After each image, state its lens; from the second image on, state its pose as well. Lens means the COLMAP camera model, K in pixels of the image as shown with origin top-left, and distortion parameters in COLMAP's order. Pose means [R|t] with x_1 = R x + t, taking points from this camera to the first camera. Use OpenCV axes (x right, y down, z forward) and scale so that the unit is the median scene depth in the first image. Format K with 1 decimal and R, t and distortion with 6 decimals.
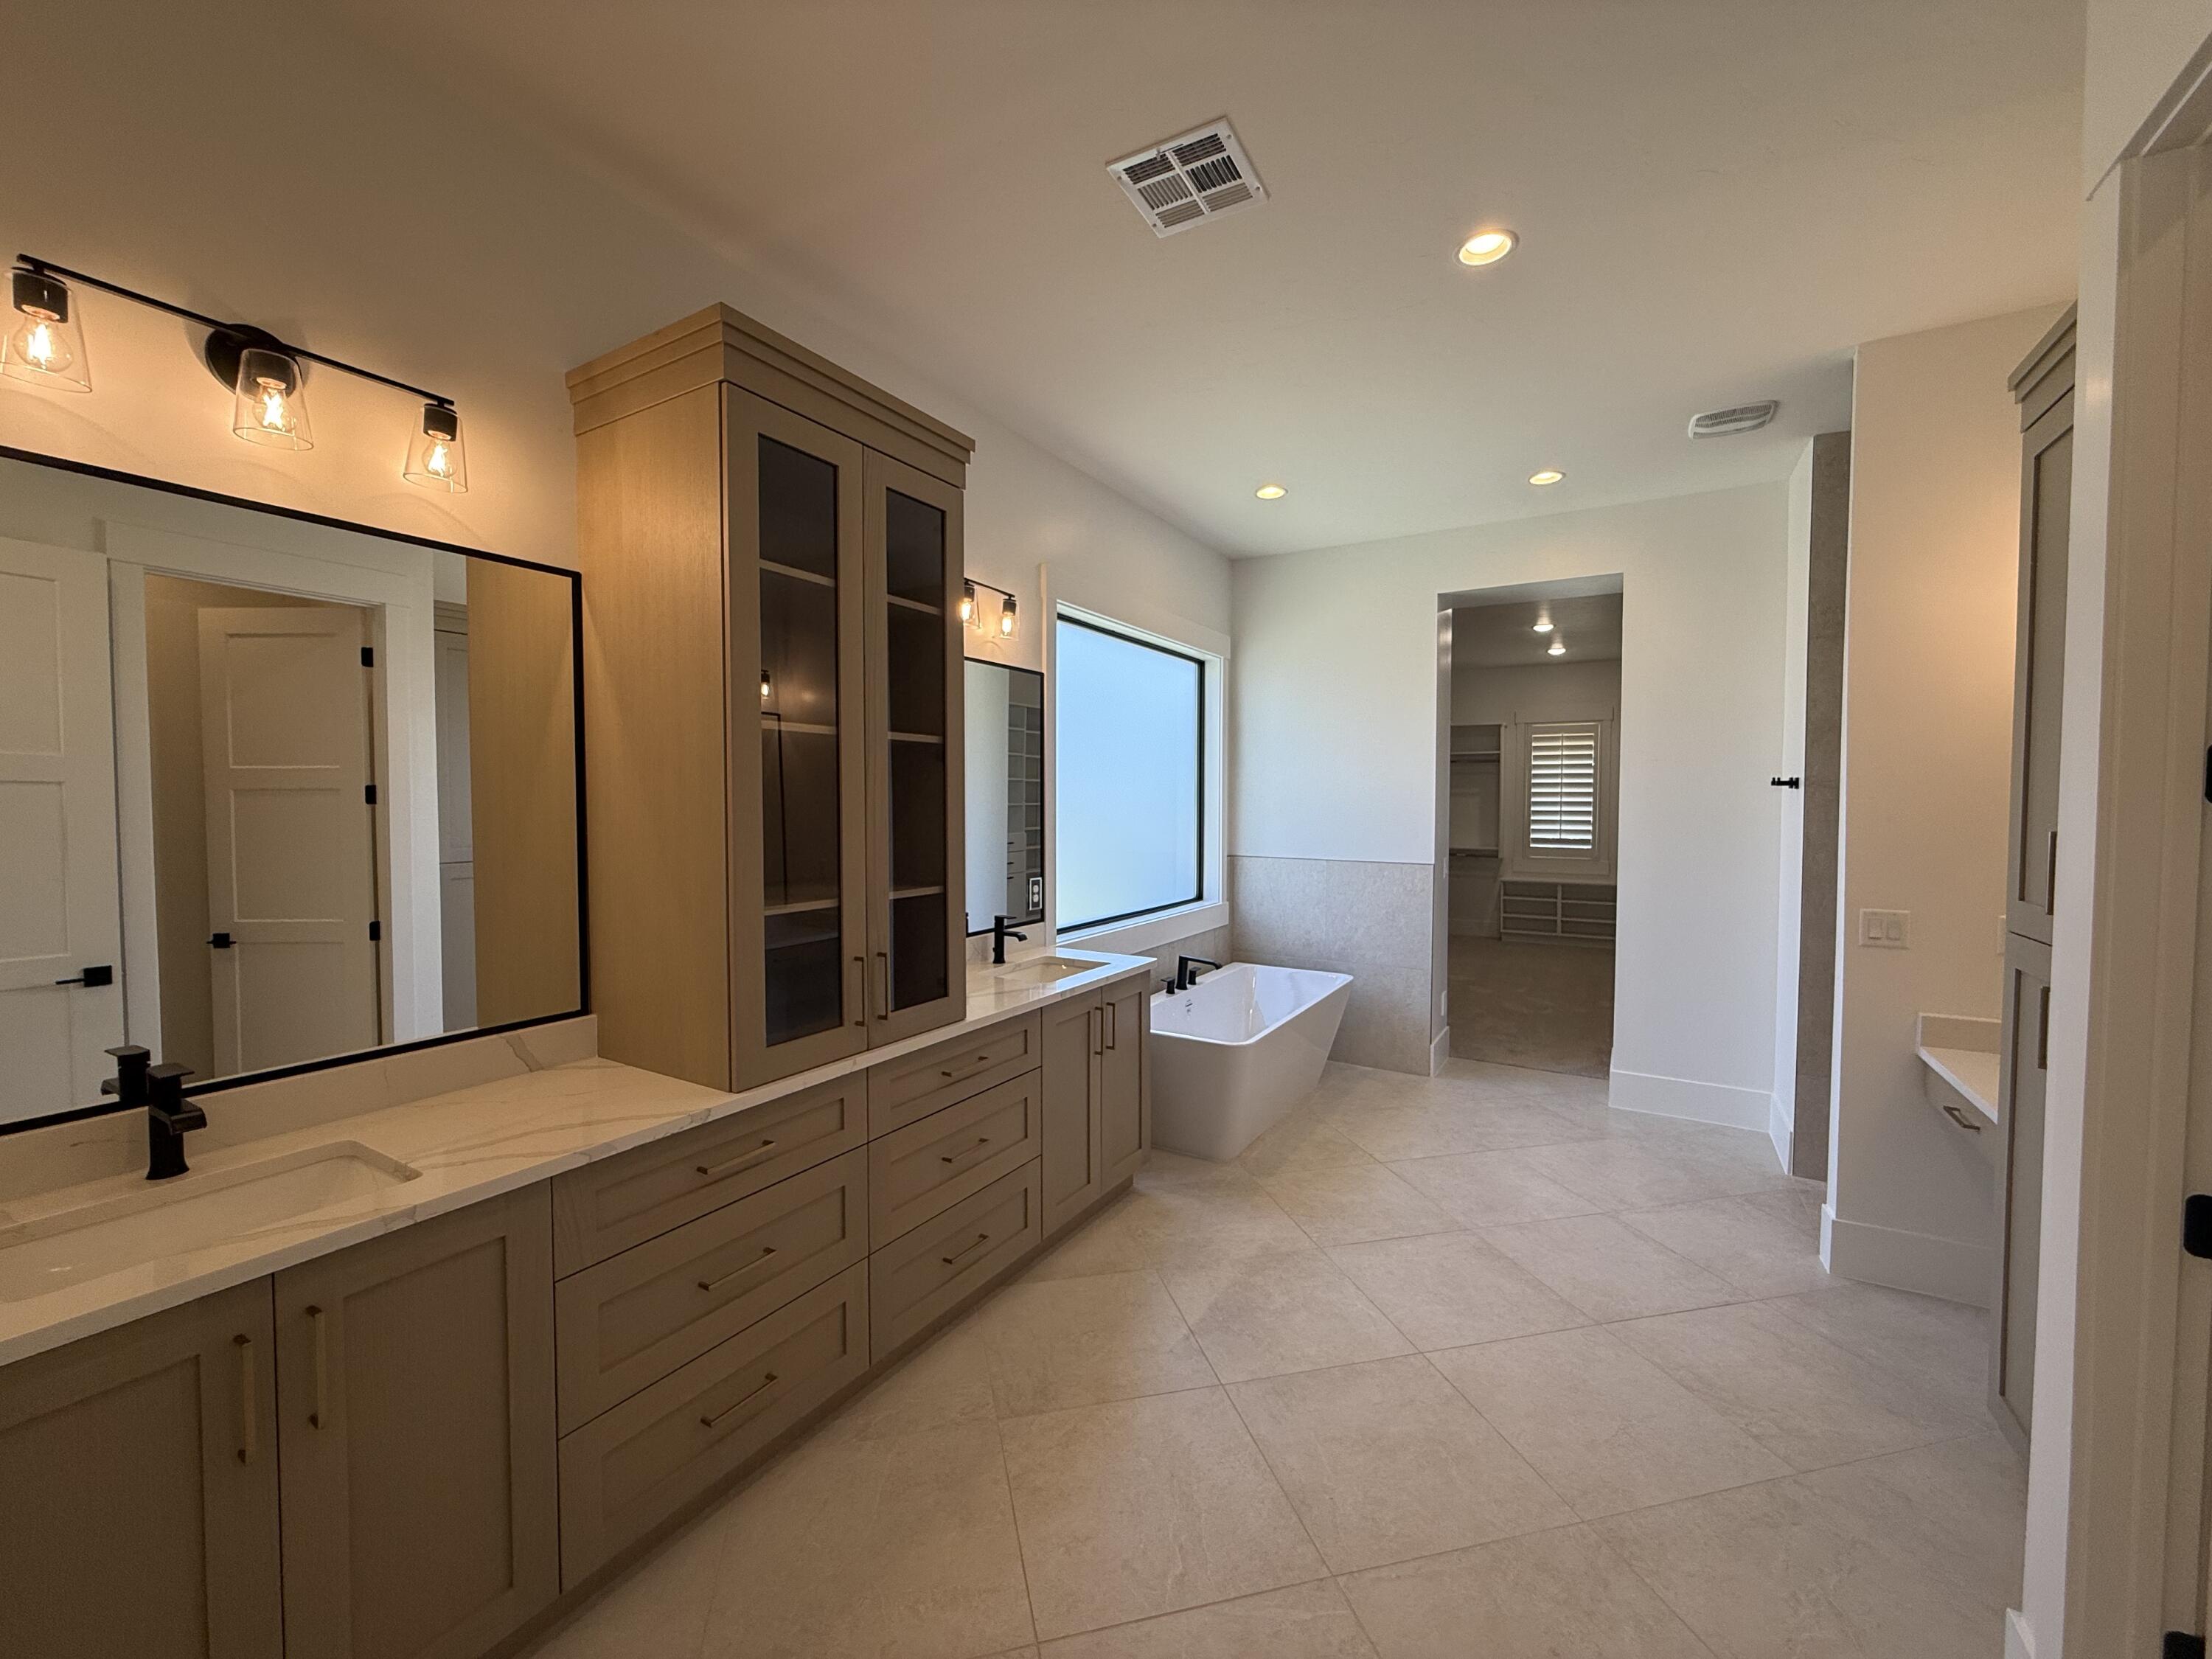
lens RADIAL K [[880.2, 0, 1103.4], [0, 880.2, 829.3], [0, 0, 1]] dist [-0.000929, -0.000672]
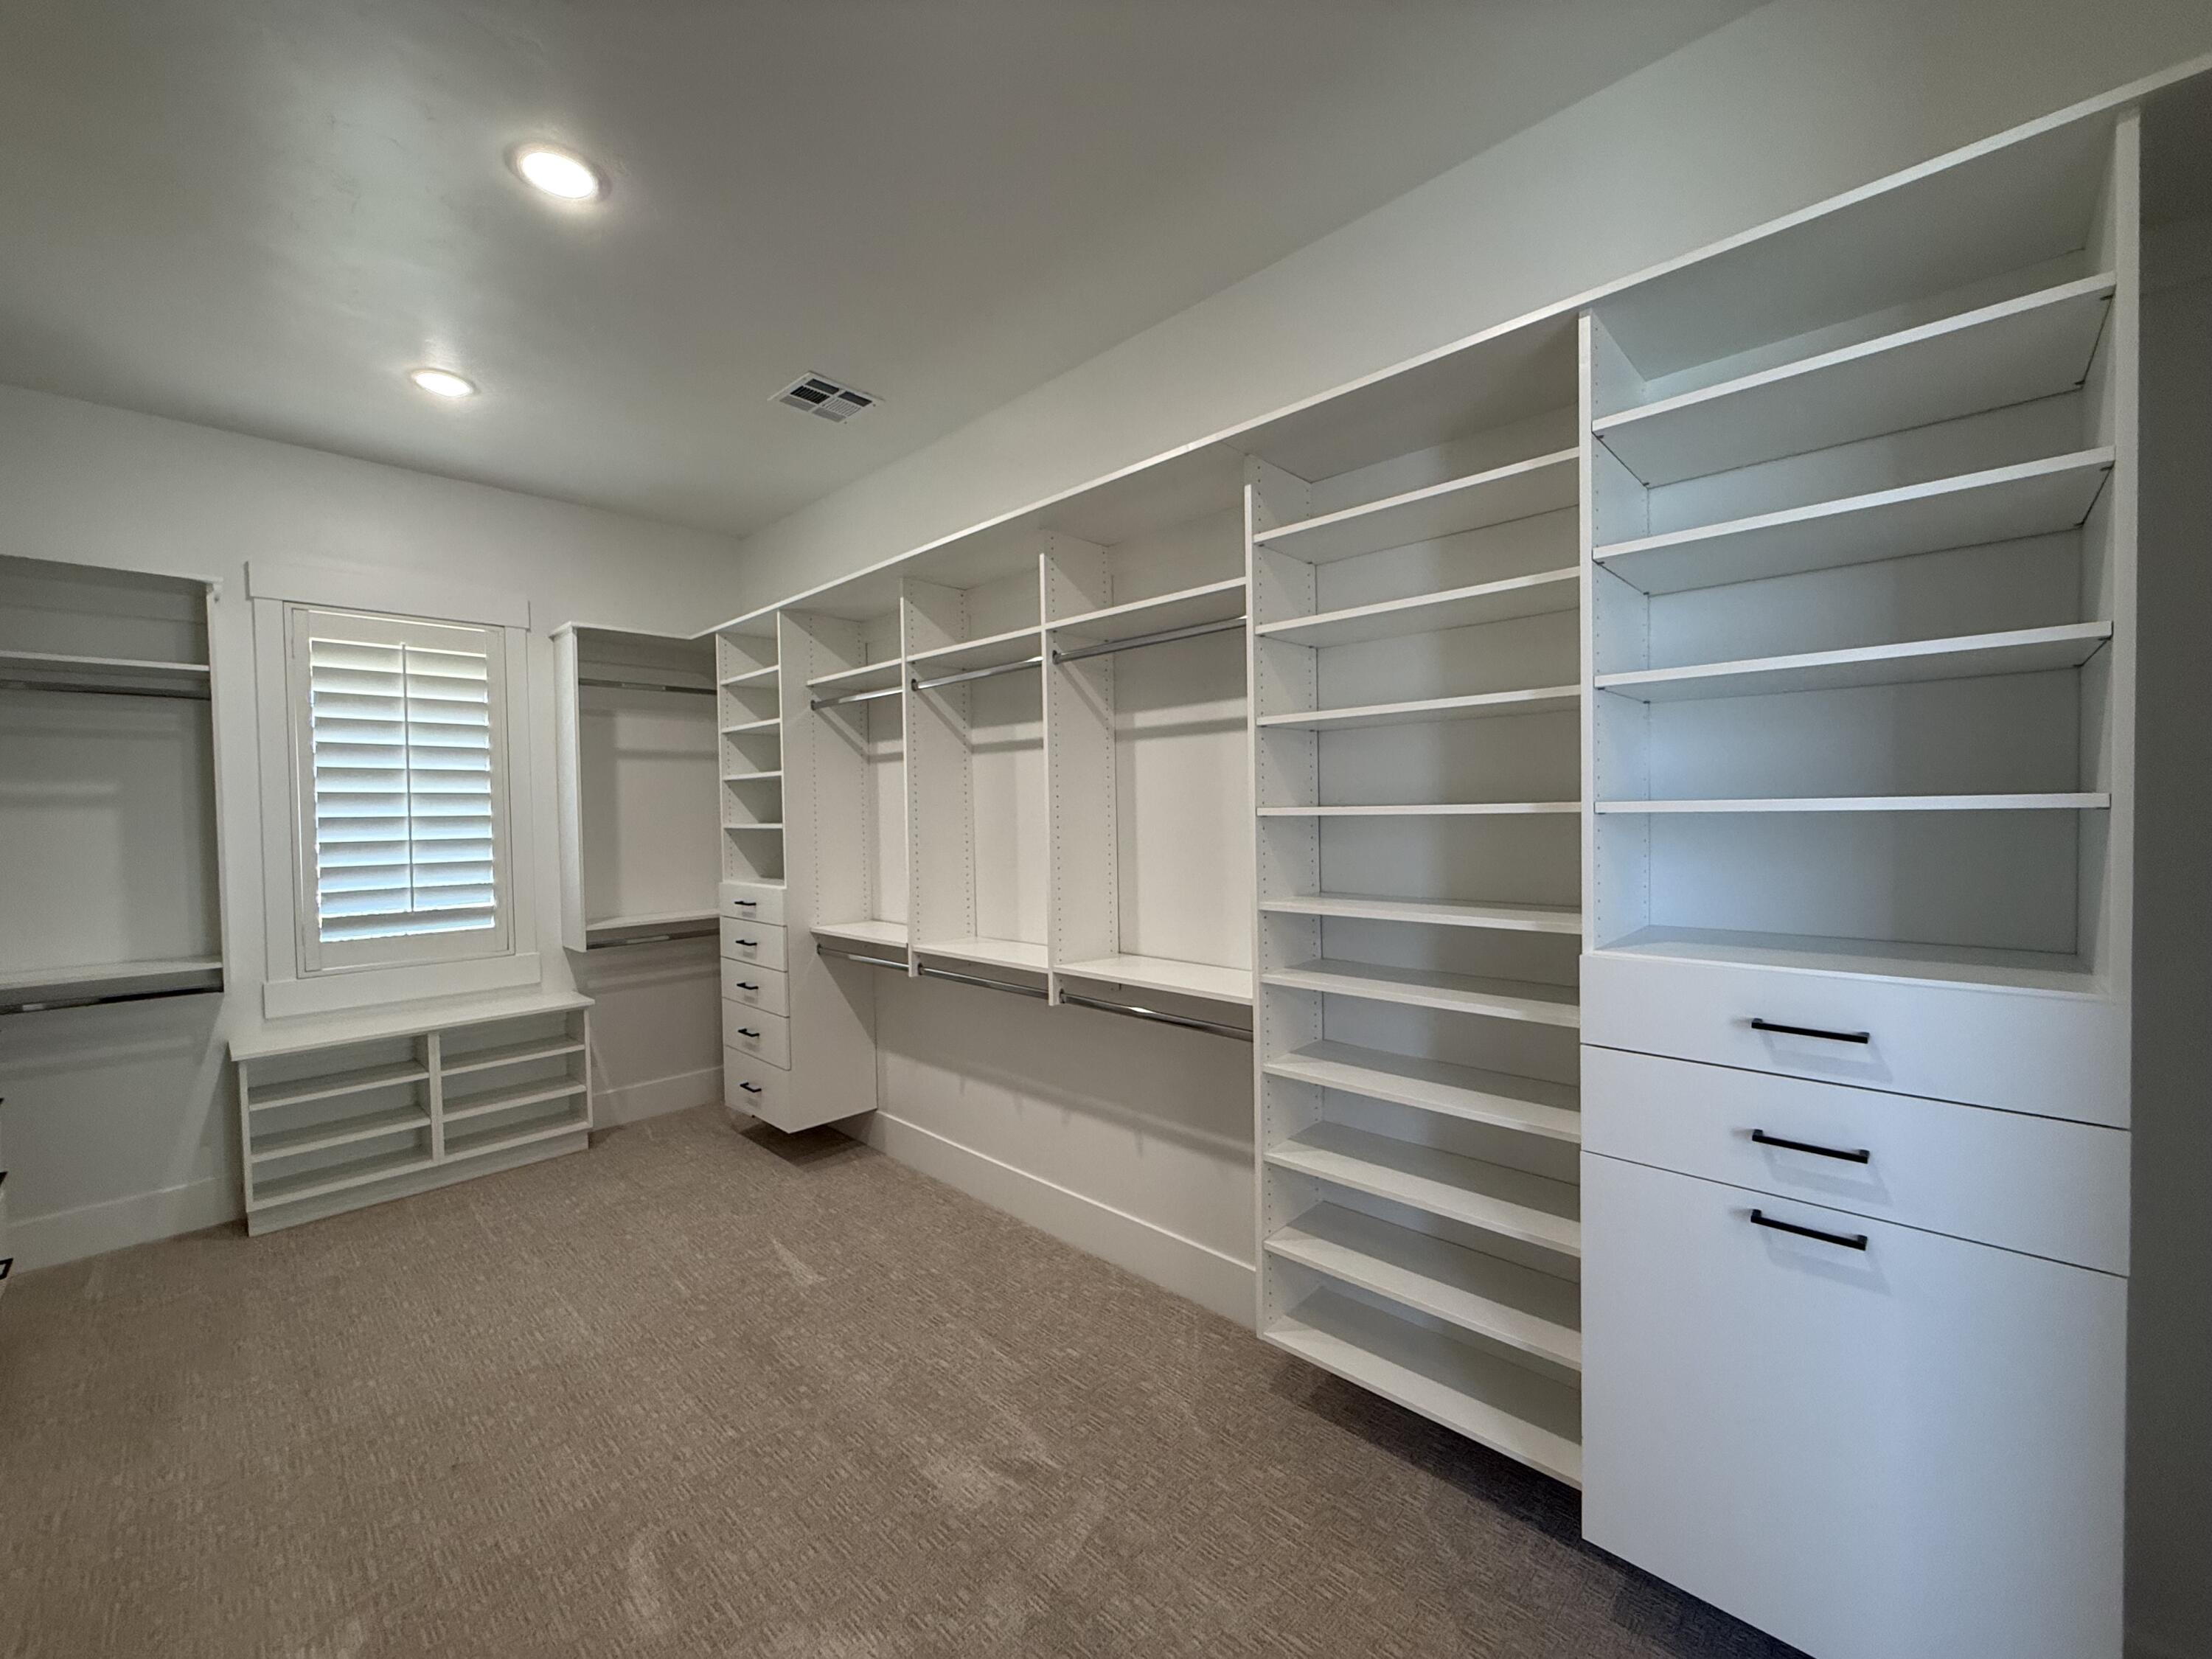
lens RADIAL K [[880.2, 0, 1103.4], [0, 880.2, 829.3], [0, 0, 1]] dist [-0.000929, -0.000672]
pose [[0.223488, -0.029249, 0.974268, 0.211913], [0.049332, 0.998608, 0.018663, -0.018648], [-0.973457, 0.043891, 0.224620, 0.624747]]
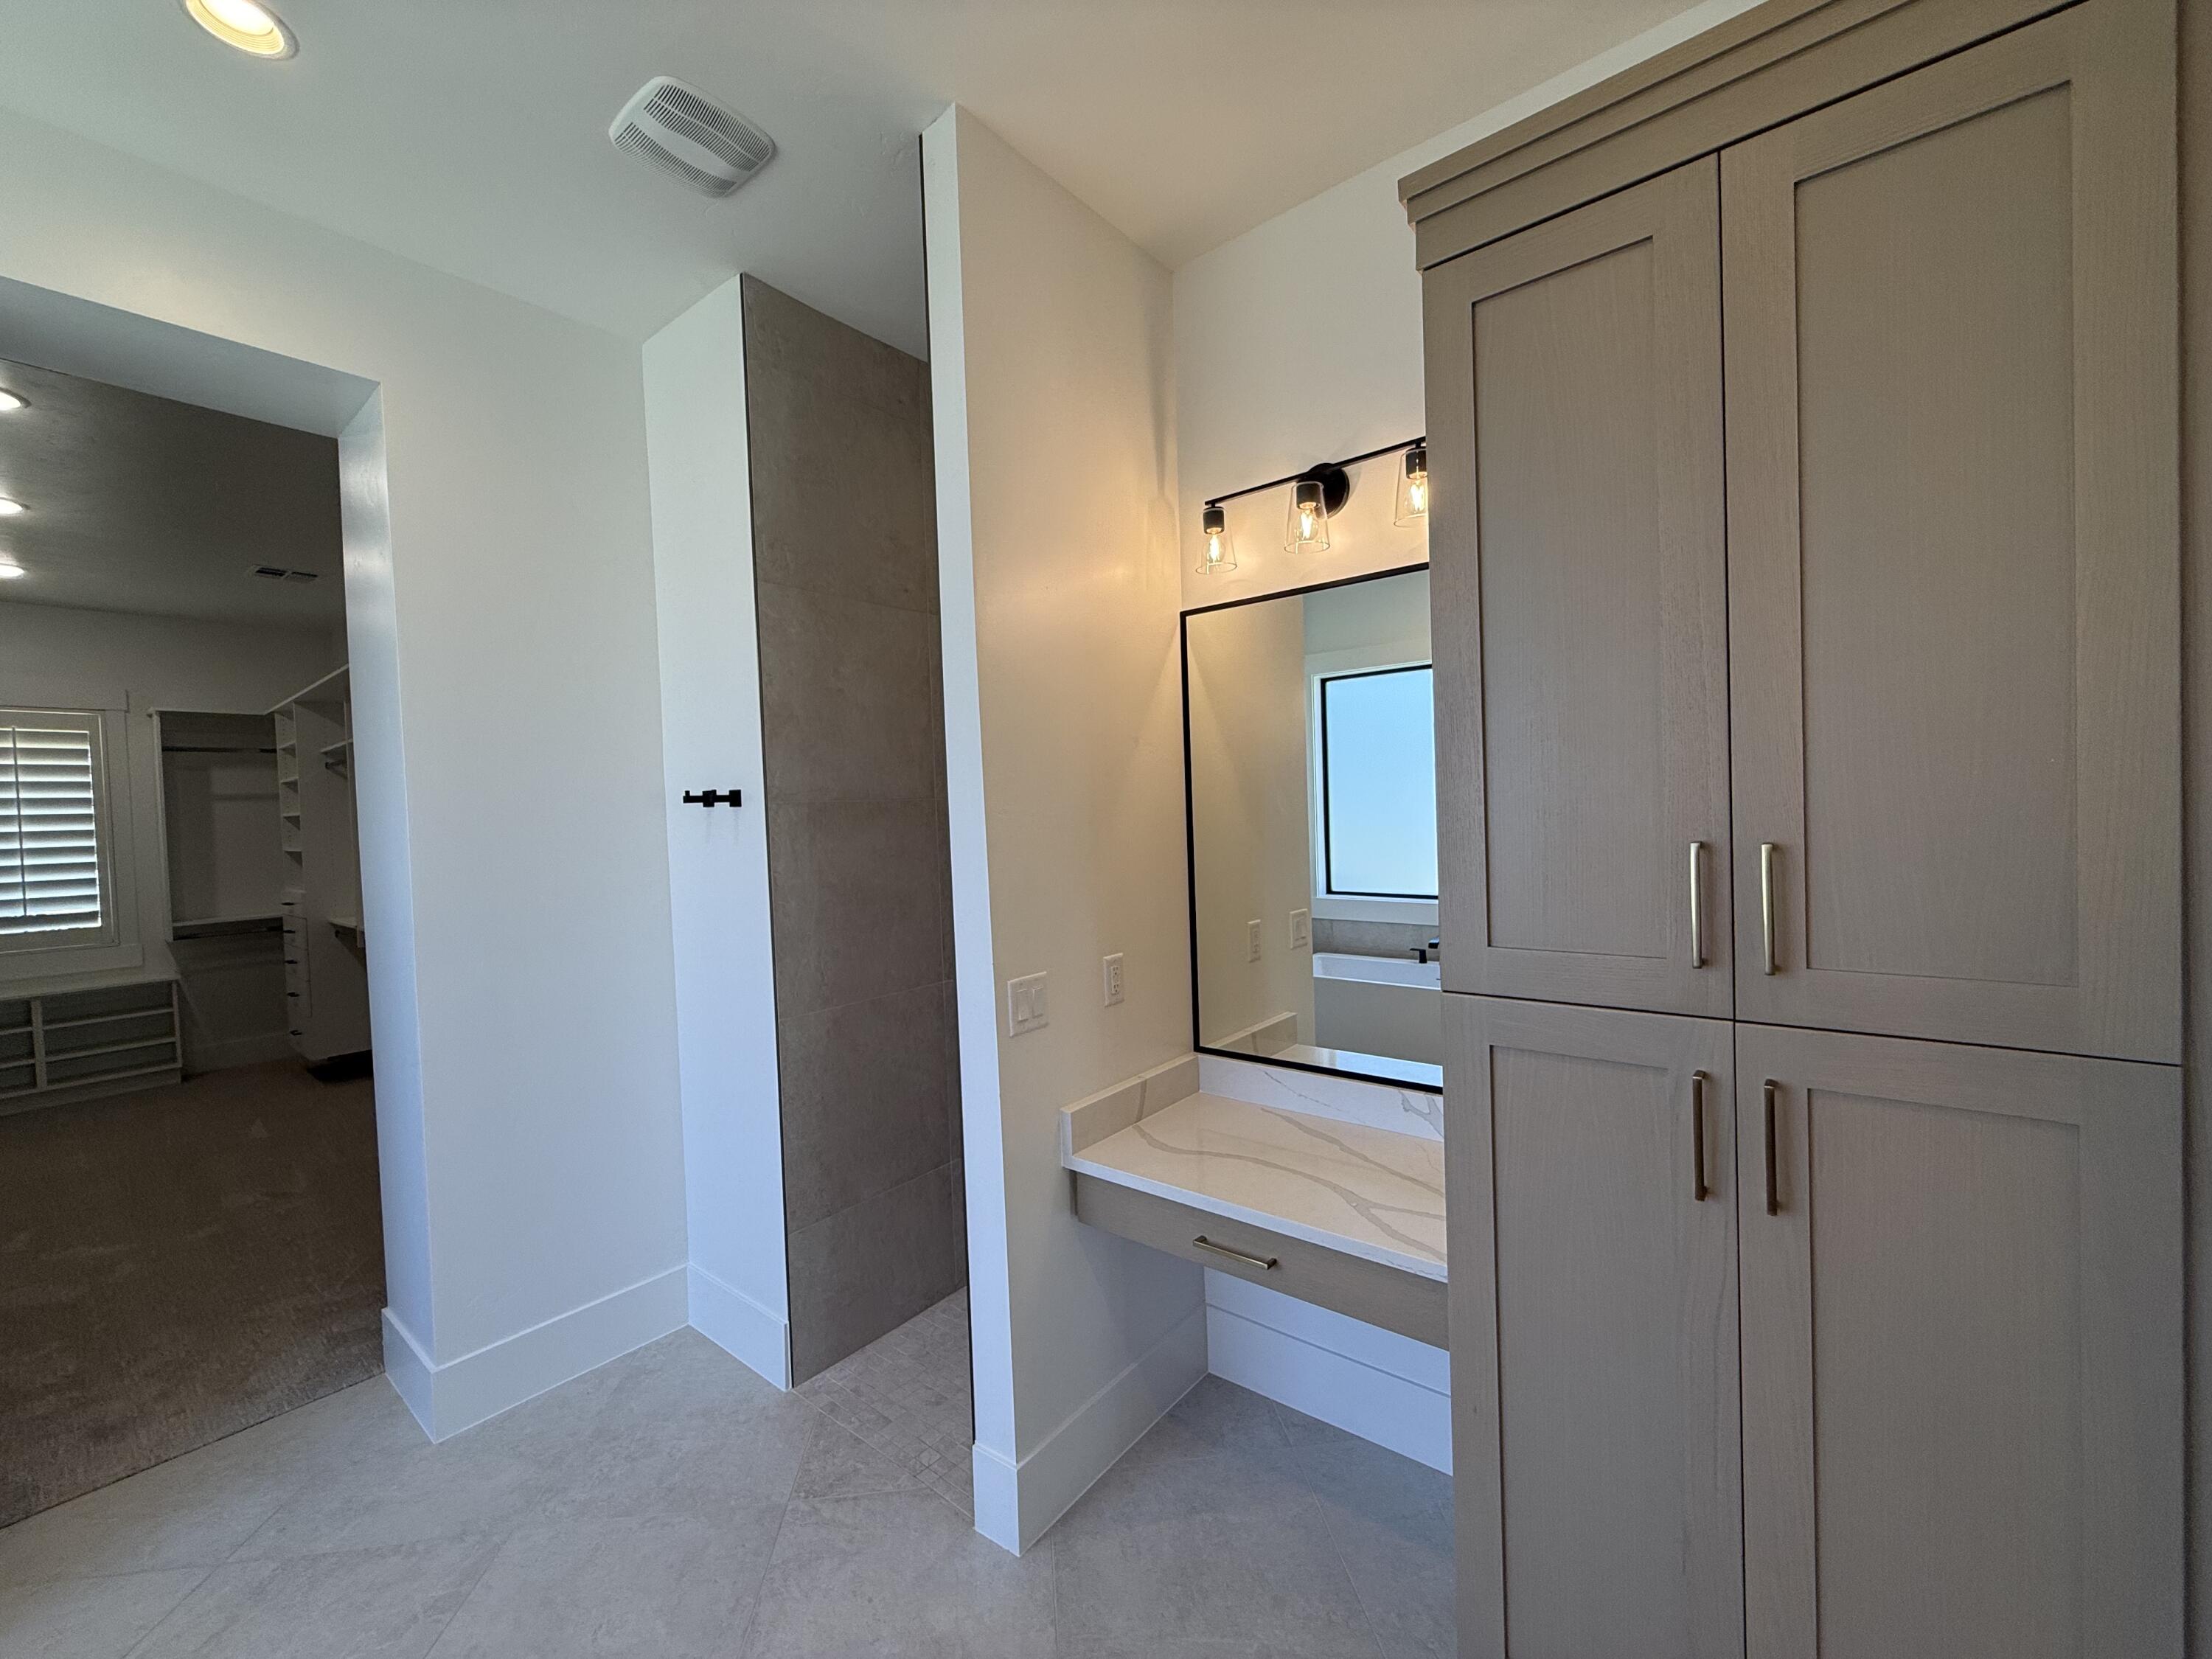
lens RADIAL K [[880.2, 0, 1103.4], [0, 880.2, 829.3], [0, 0, 1]] dist [-0.000929, -0.000672]
pose [[0.136049, -0.032460, 0.990170, 0.067817], [0.068804, 0.997359, 0.023242, -0.010358], [-0.988310, 0.064966, 0.137923, 0.255540]]
